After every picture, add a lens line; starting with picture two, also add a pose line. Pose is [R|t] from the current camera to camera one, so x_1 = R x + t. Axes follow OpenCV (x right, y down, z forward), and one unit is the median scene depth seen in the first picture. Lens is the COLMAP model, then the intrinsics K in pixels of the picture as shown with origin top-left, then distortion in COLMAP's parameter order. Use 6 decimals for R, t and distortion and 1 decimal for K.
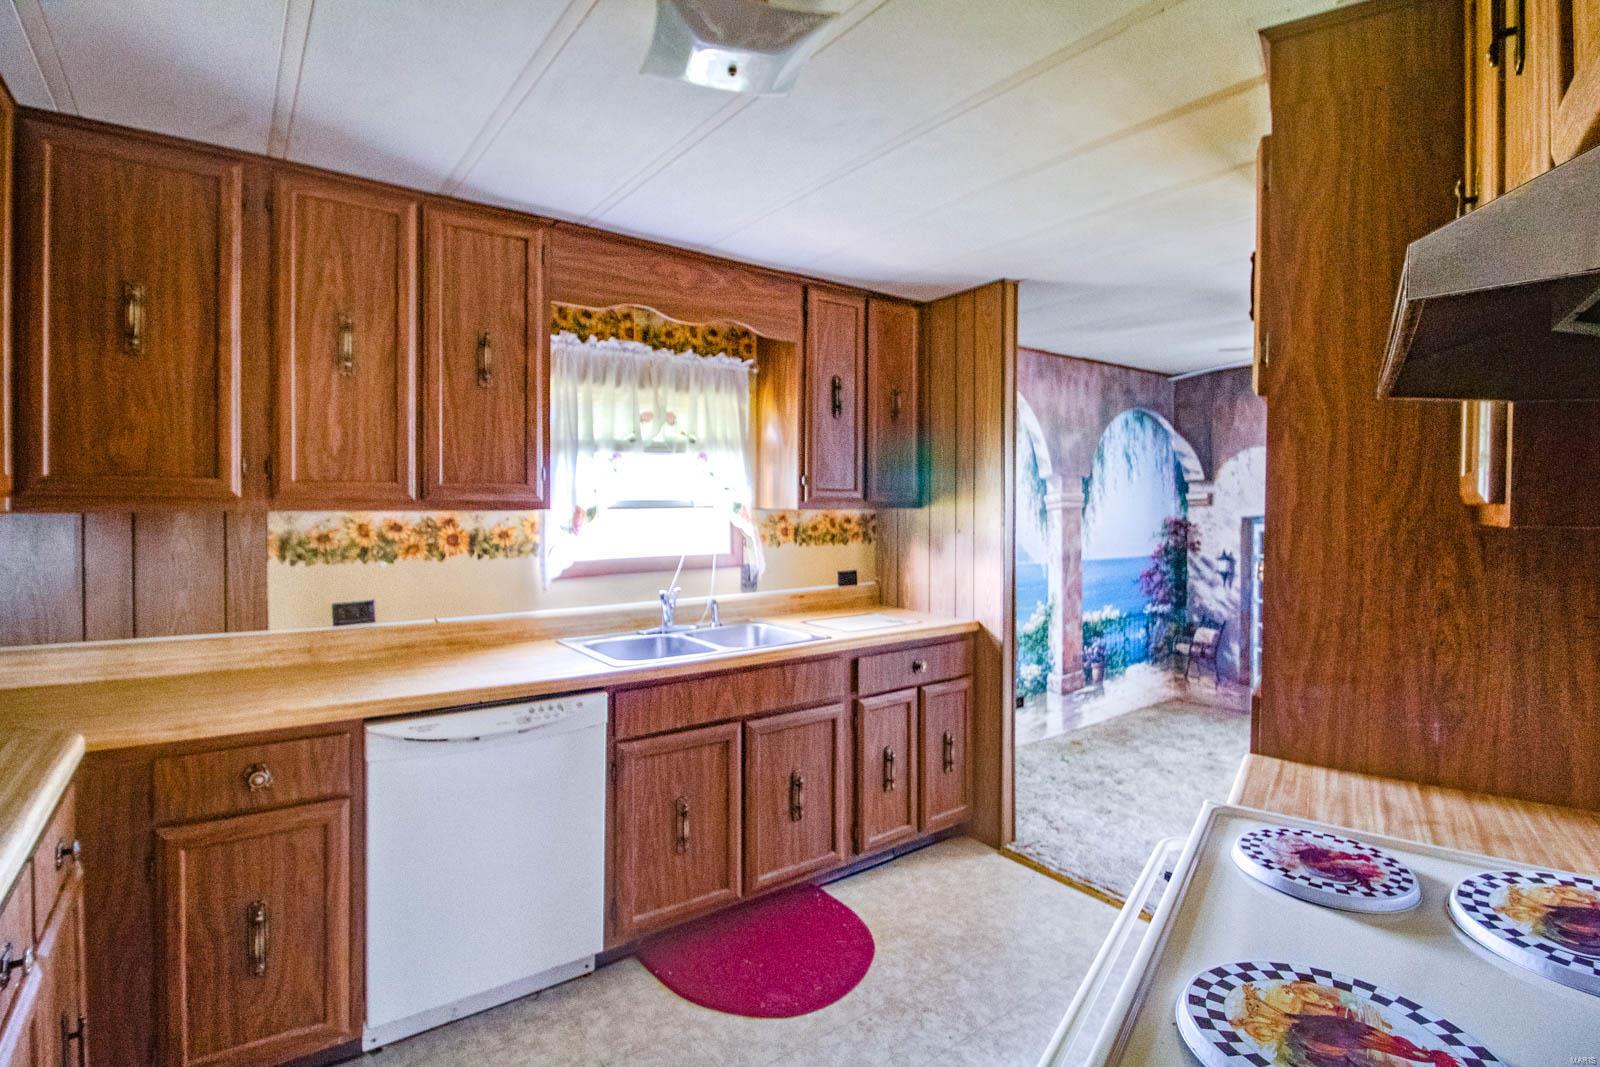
lens RADIAL K [[779.3, 0, 797.1], [0, 779.3, 523.2], [0, 0, 1]] dist [-0.008577, -0.002380]
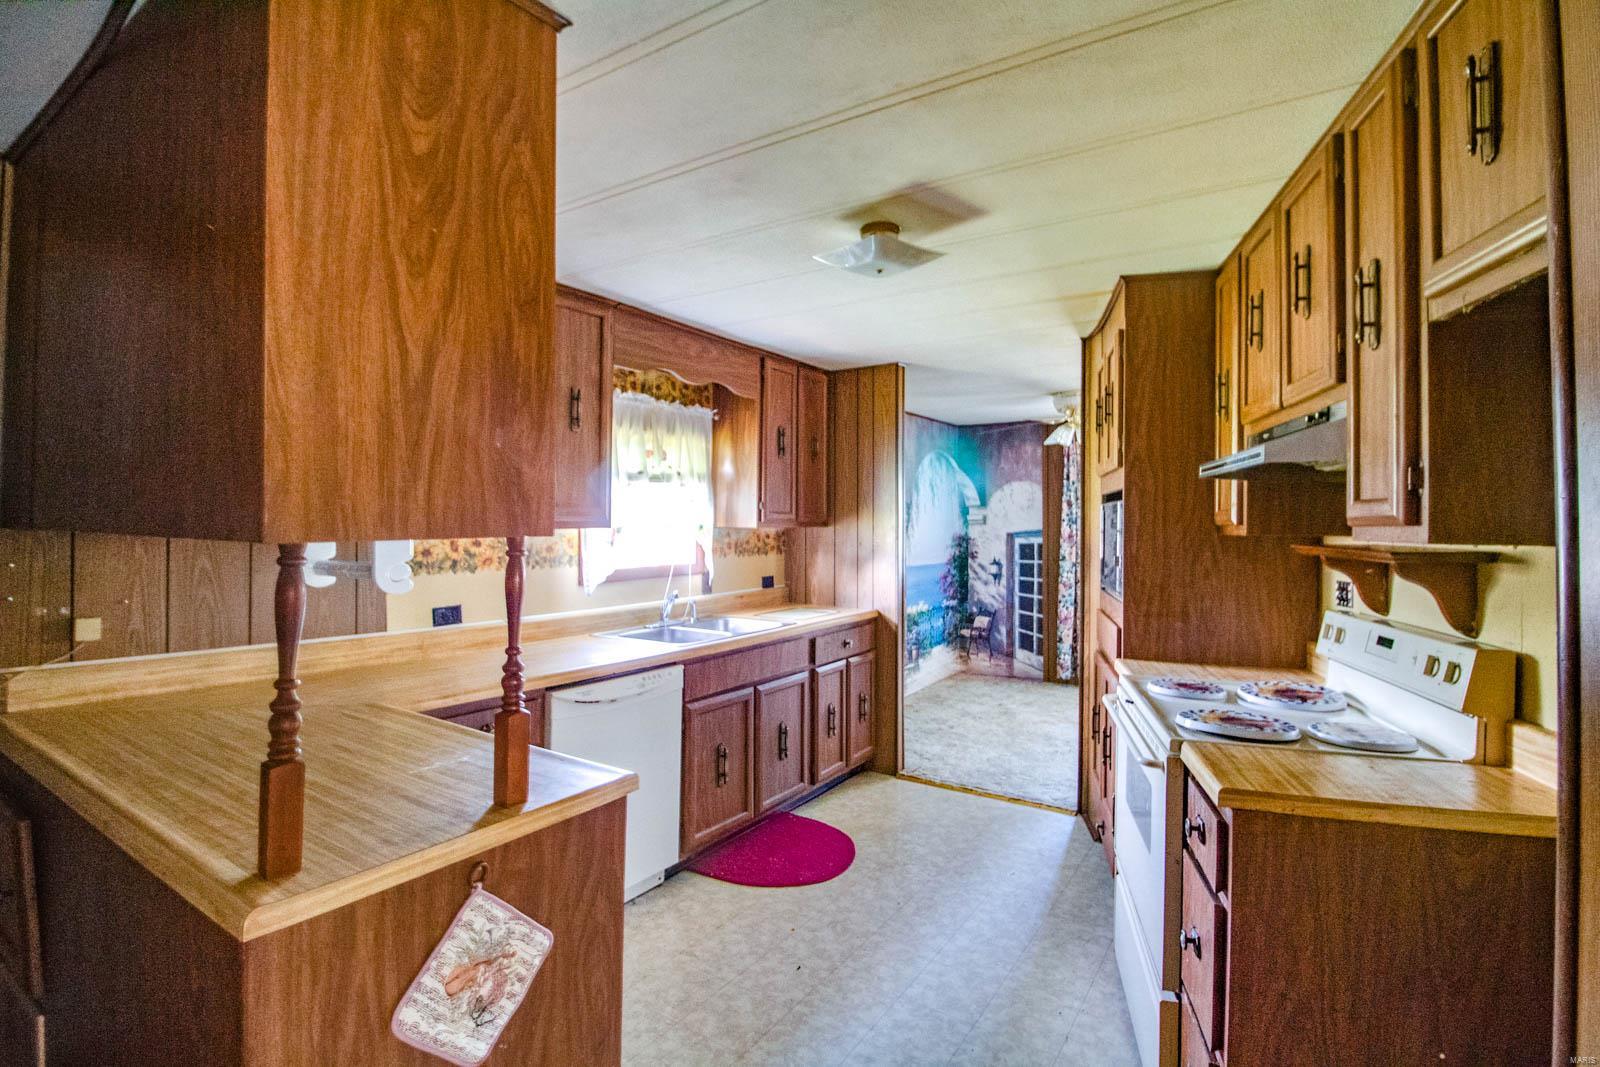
lens RADIAL K [[779.3, 0, 797.6], [0, 779.3, 524.4], [0, 0, 1]] dist [-0.008577, -0.002380]
pose [[0.937541, 0.000454, 0.347874, -0.397444], [0.007044, 0.999769, -0.020289, 0.003546], [-0.347803, 0.021473, 0.937322, -0.246782]]
